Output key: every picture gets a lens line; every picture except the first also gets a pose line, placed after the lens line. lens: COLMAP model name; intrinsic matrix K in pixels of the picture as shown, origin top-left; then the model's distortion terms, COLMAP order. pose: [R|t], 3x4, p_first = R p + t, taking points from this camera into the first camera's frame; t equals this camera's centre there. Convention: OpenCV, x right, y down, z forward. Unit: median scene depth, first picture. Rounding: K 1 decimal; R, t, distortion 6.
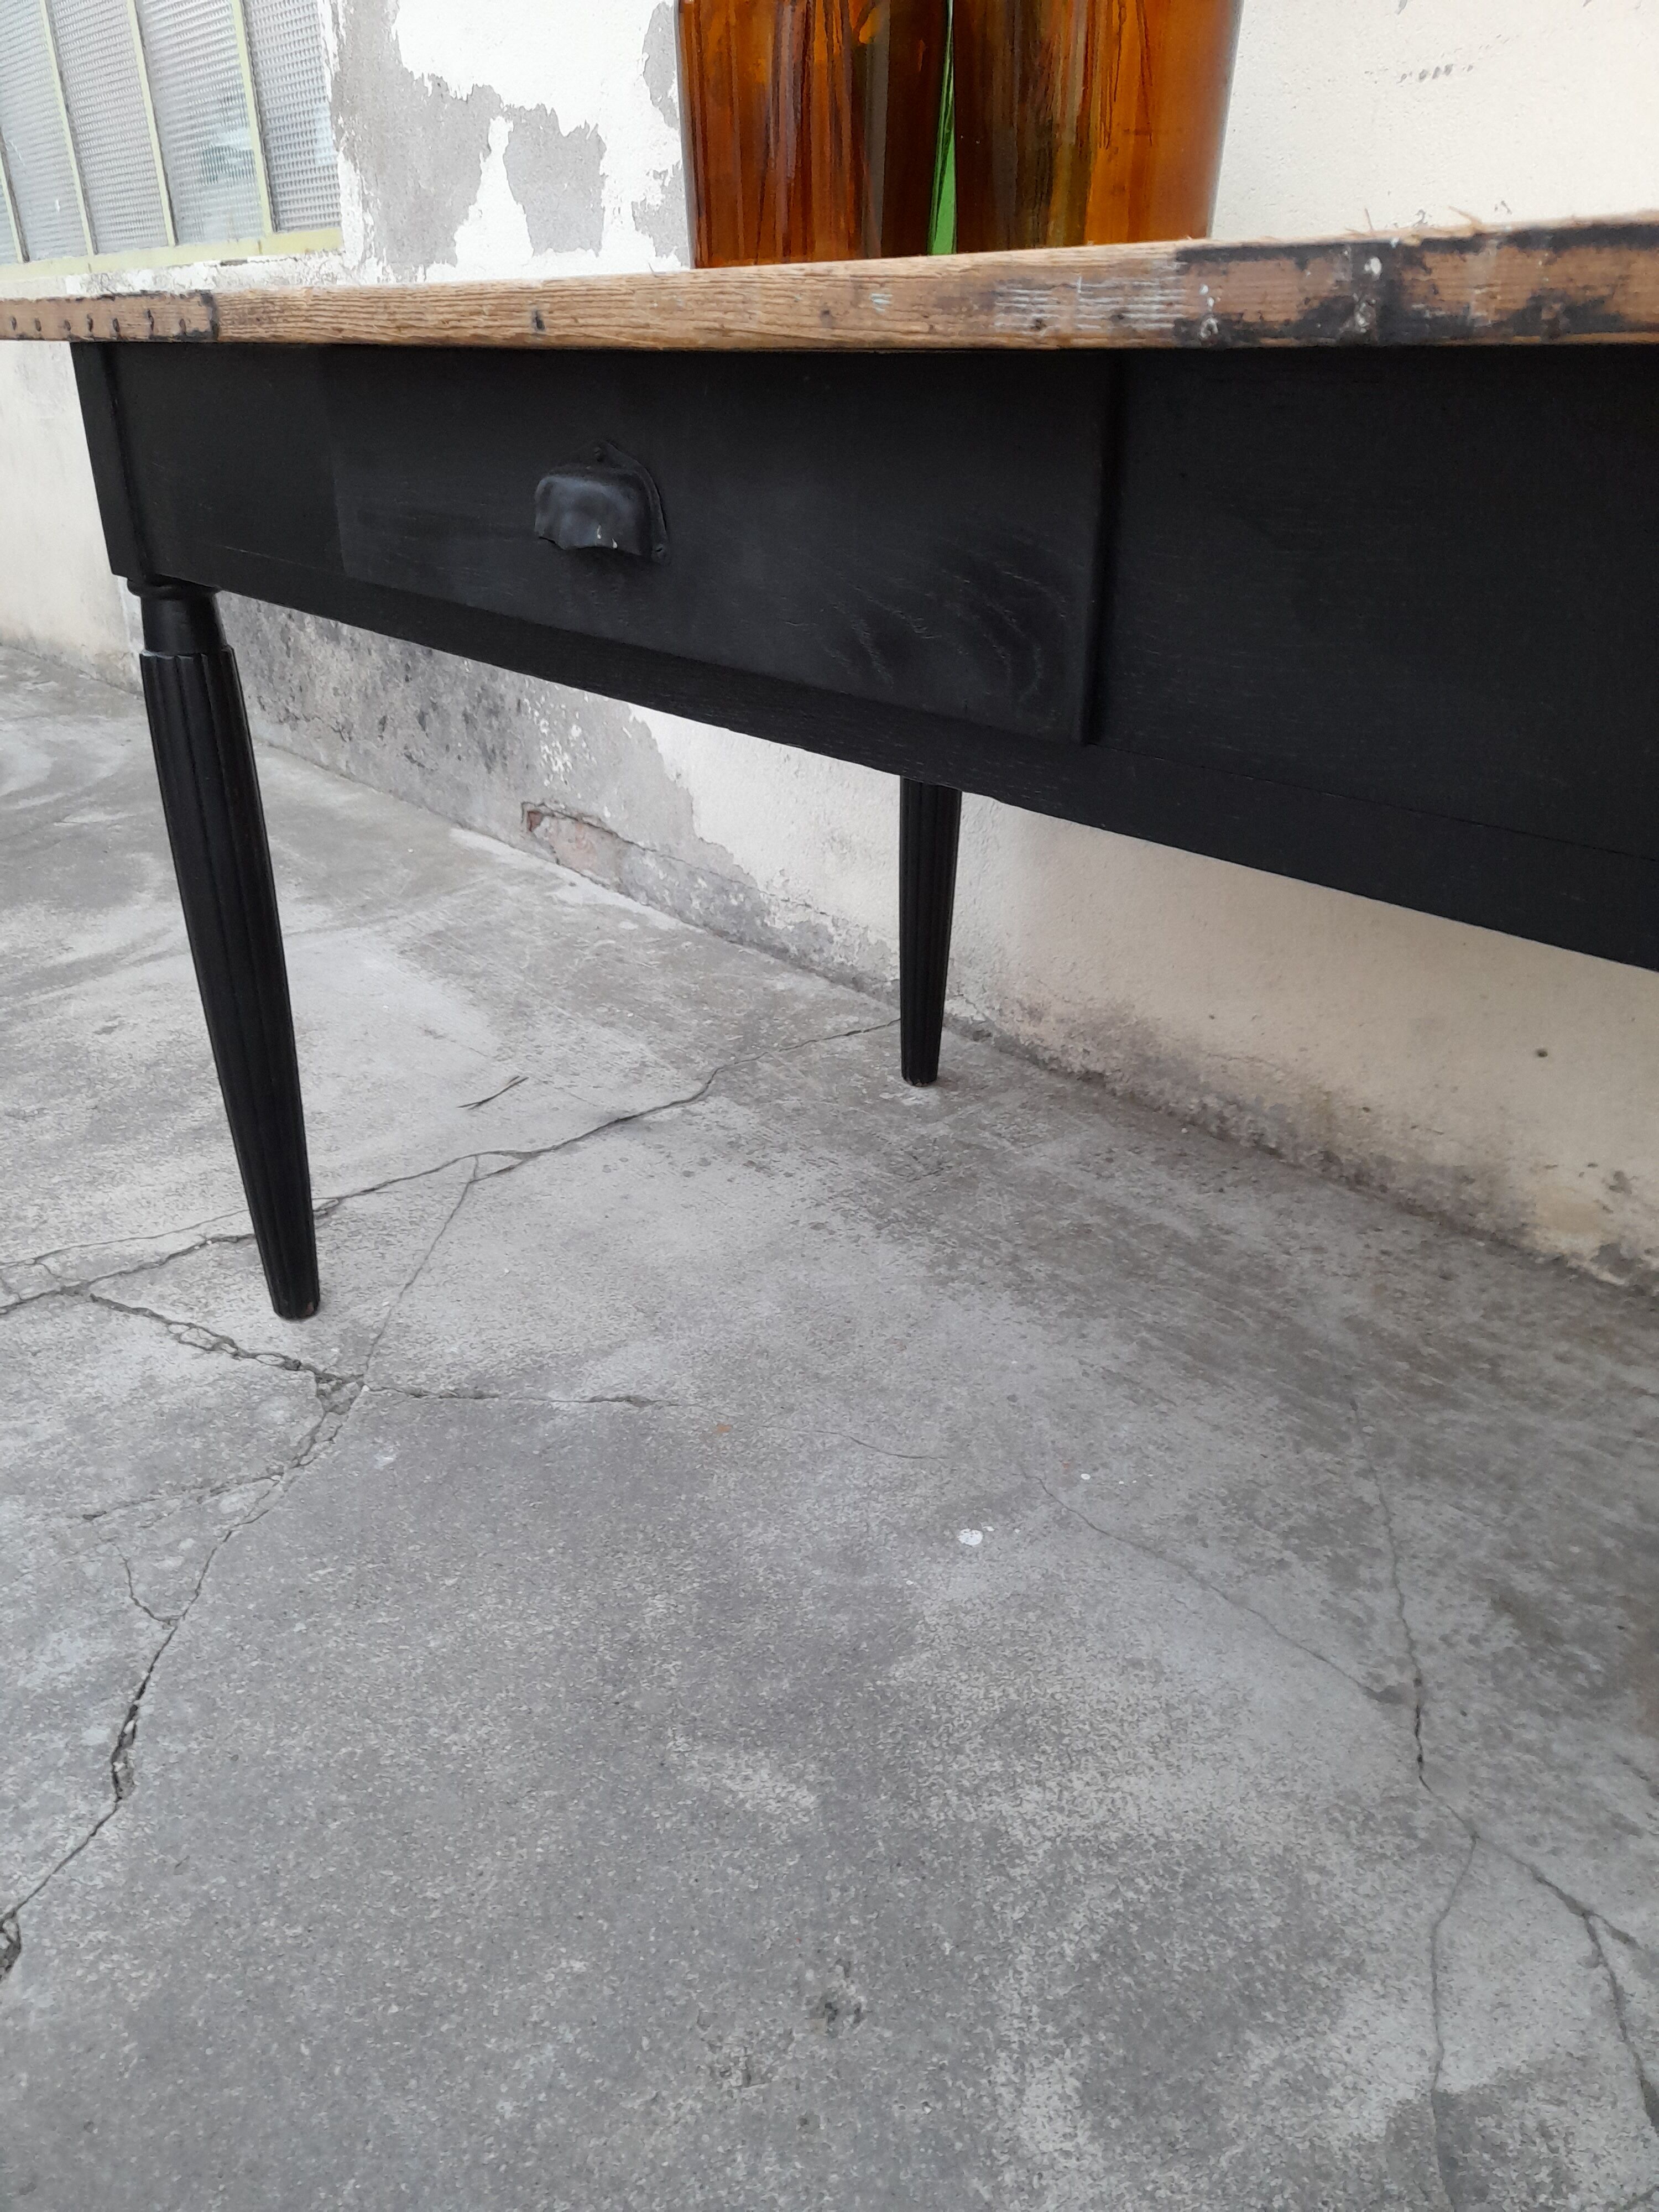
lens RADIAL K [[1622.6, 0, 796.2], [0, 1622.6, 1111.7], [0, 0, 1]] dist [0.046987, -0.042368]
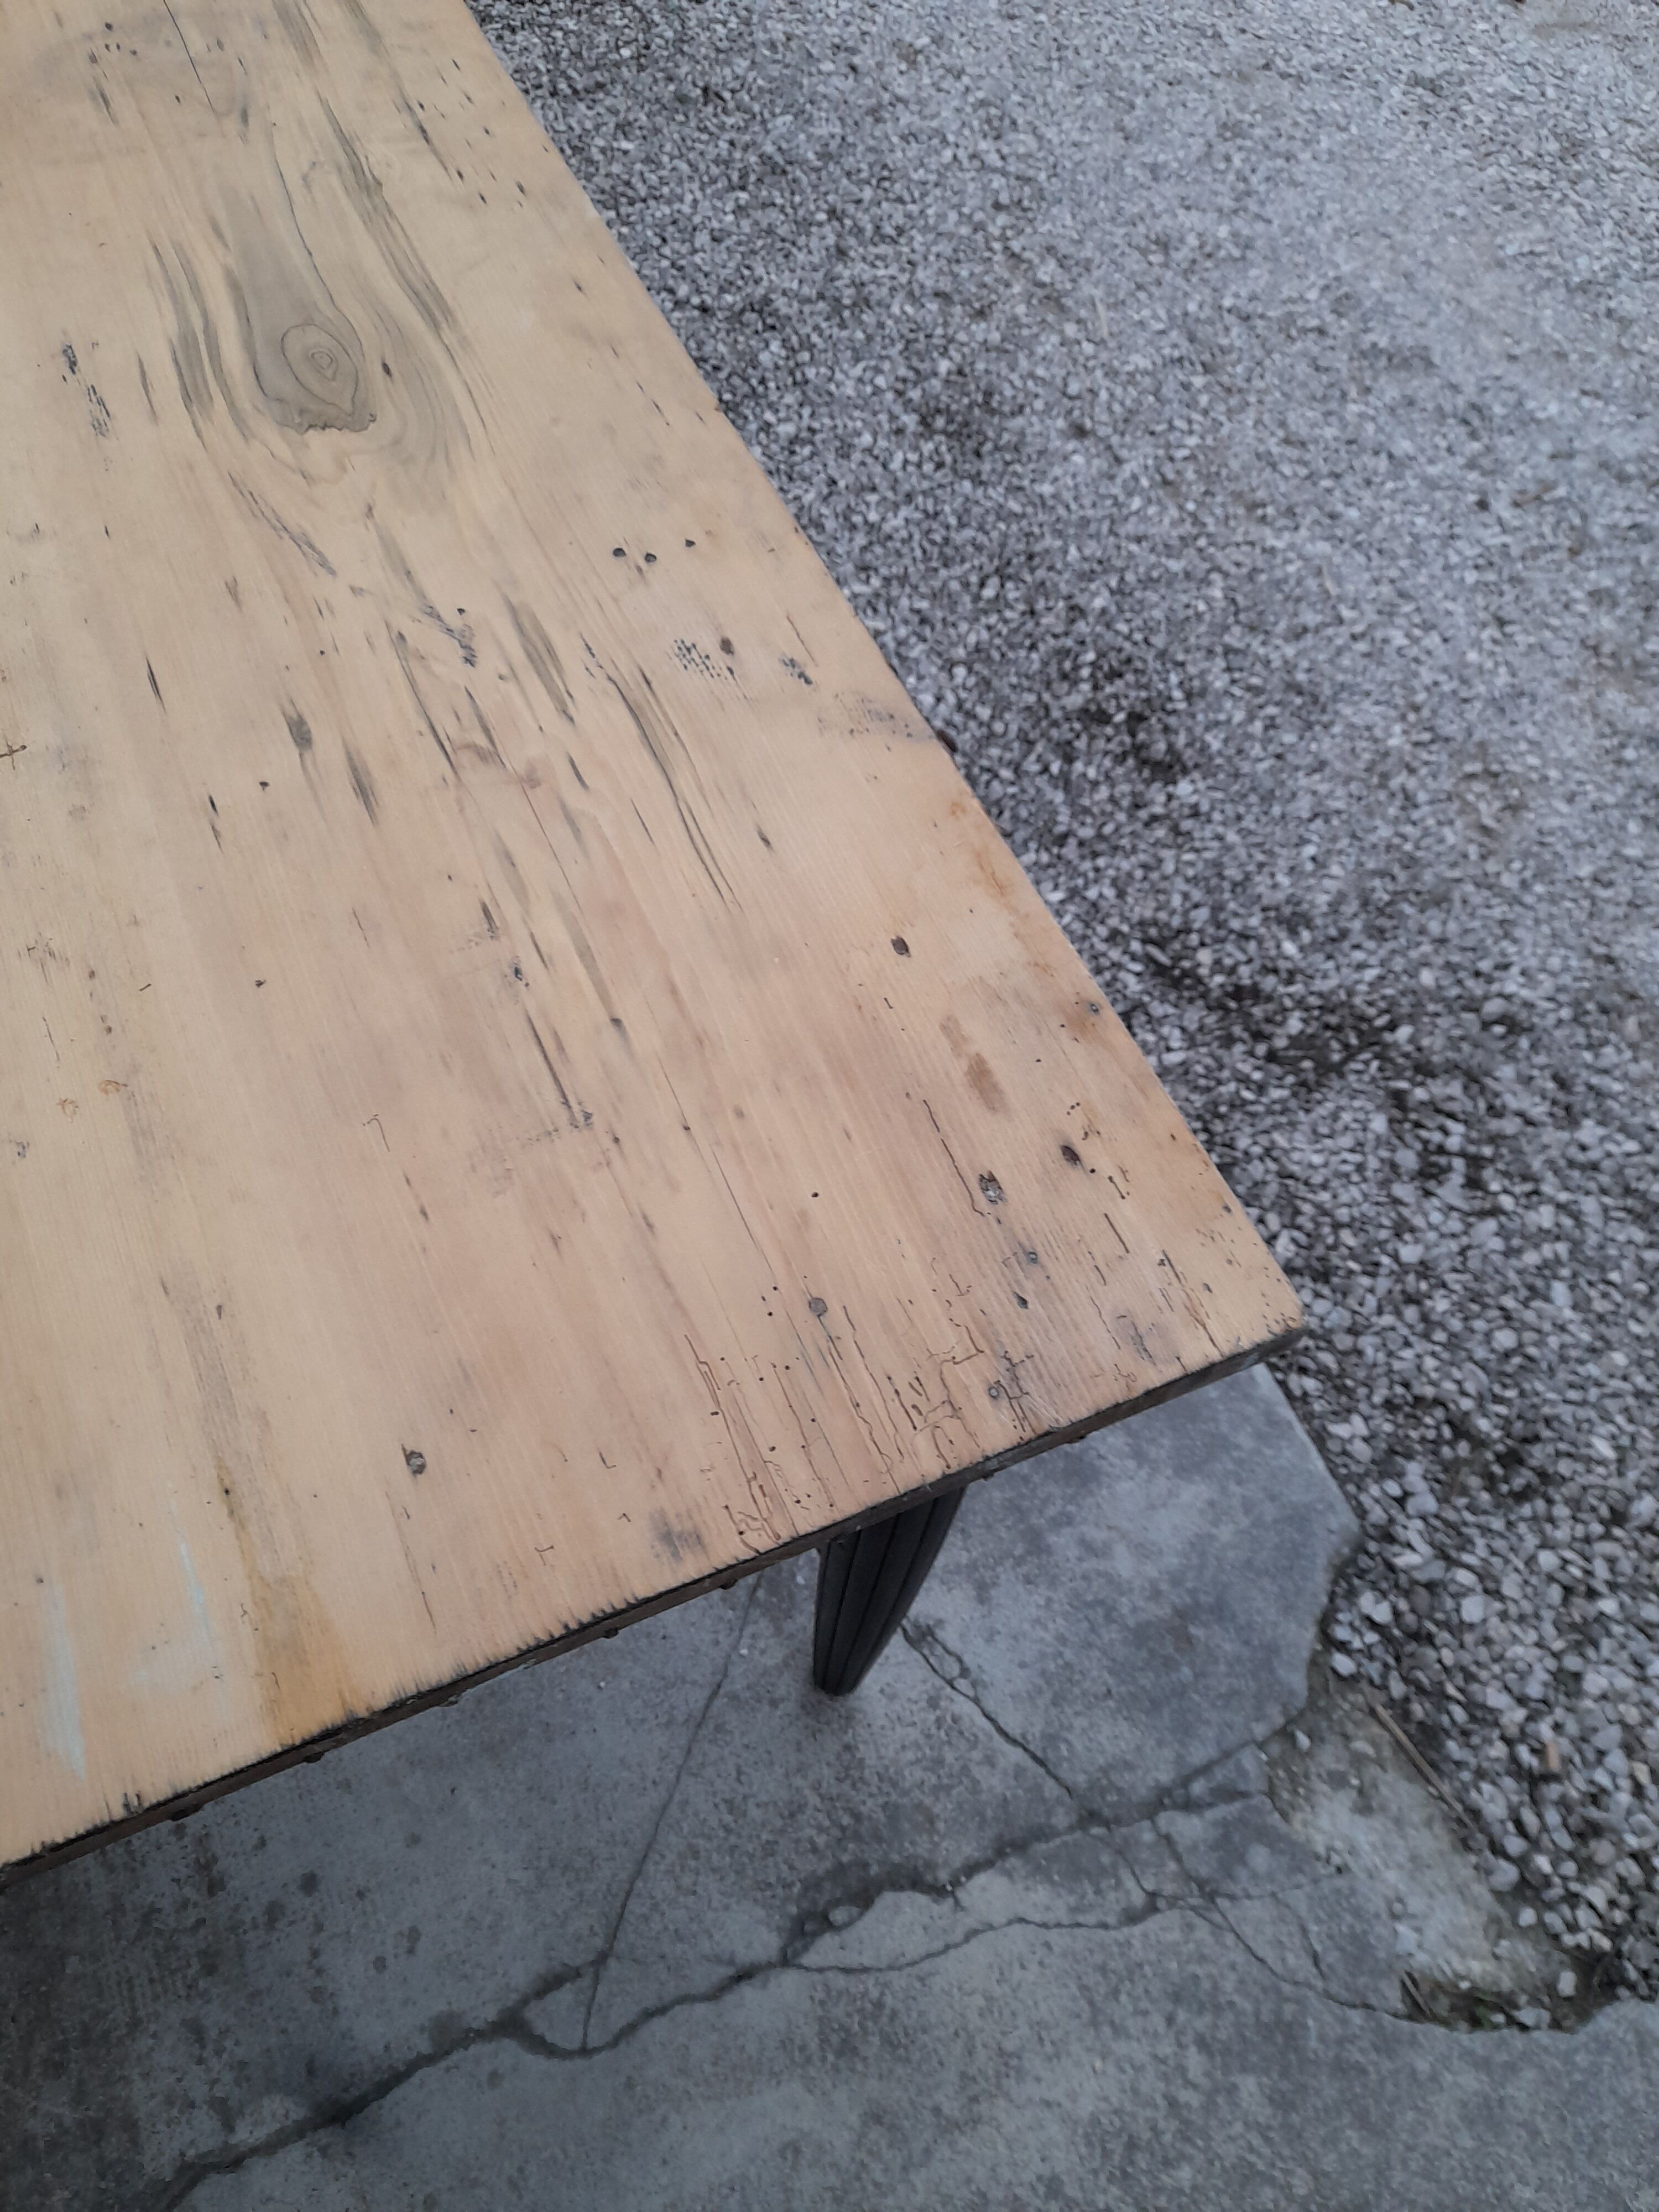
lens RADIAL K [[1622.6, 0, 811.1], [0, 1622.6, 1119.6], [0, 0, 1]] dist [0.046987, -0.042368]
pose [[-0.961877, -0.256241, 0.095571, -0.324869], [0.066185, 0.120966, 0.990448, -0.867138], [-0.265355, 0.959014, -0.099395, 0.871853]]
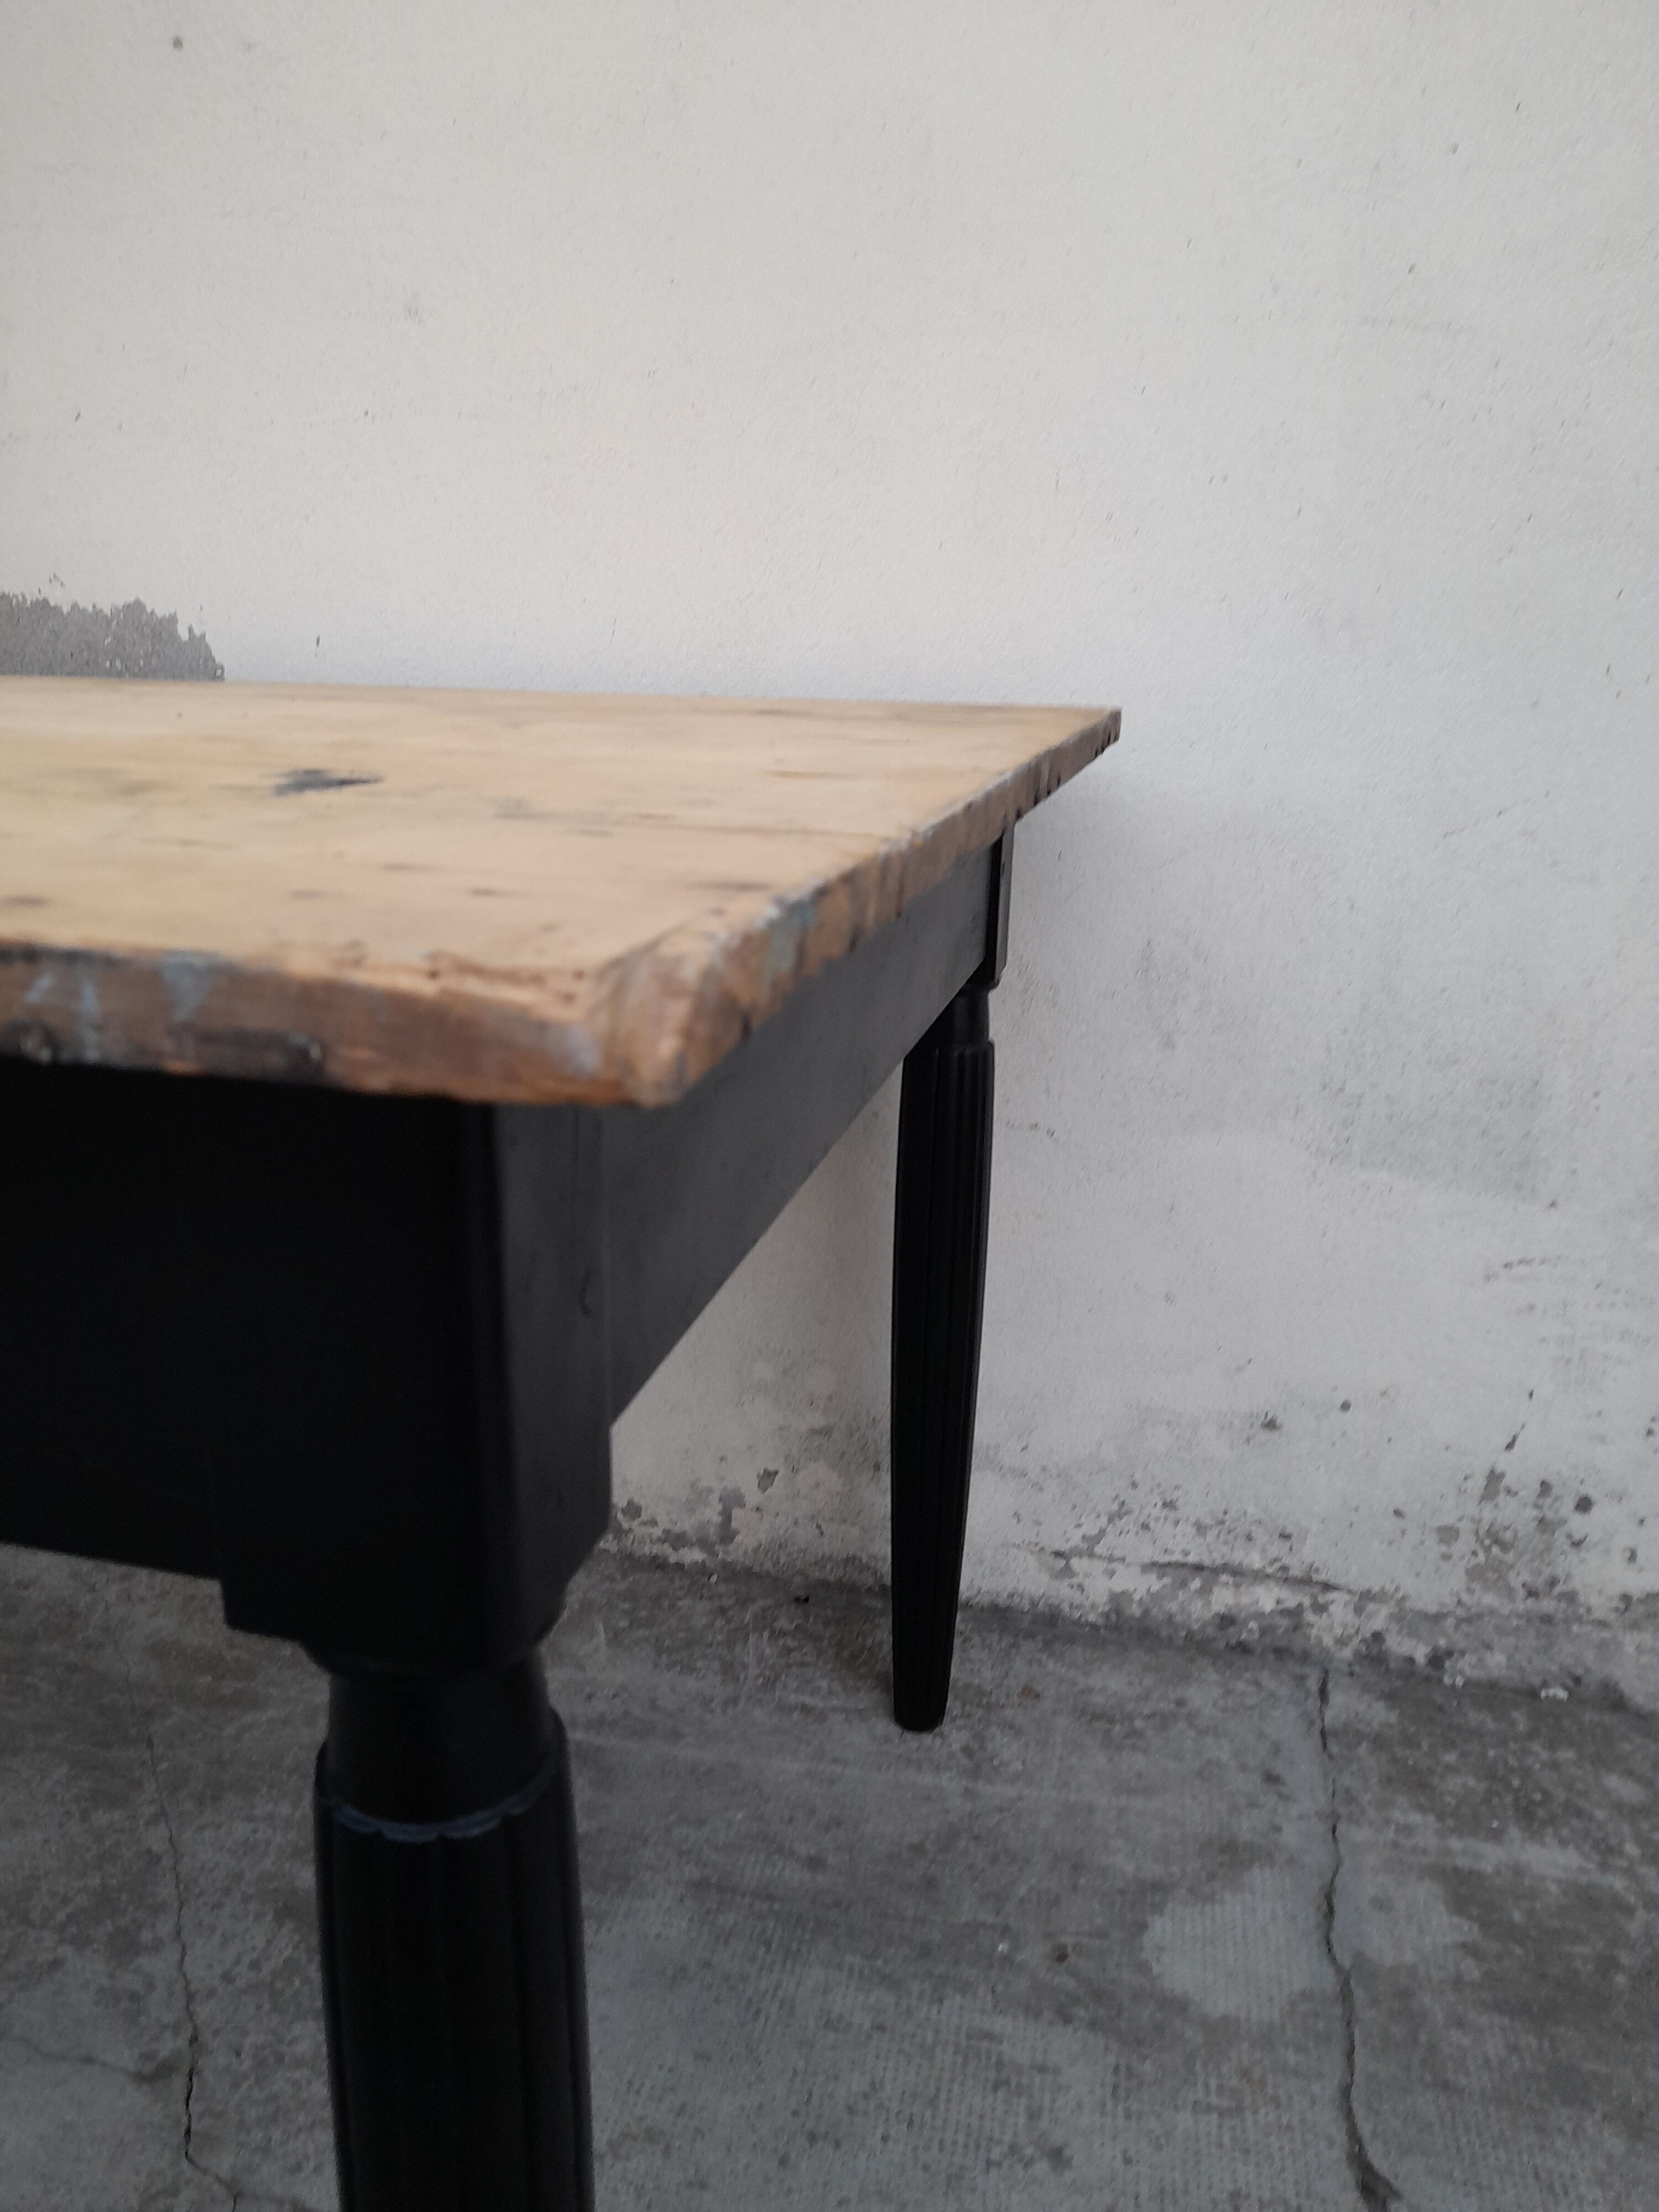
lens RADIAL K [[1622.6, 0, 809.6], [0, 1622.6, 1113.4], [0, 0, 1]] dist [0.046987, -0.042368]
pose [[0.812094, -0.153966, 0.562848, 0.164521], [0.228677, 0.971382, -0.064222, -0.030463], [-0.536852, 0.180865, 0.824062, -0.075931]]
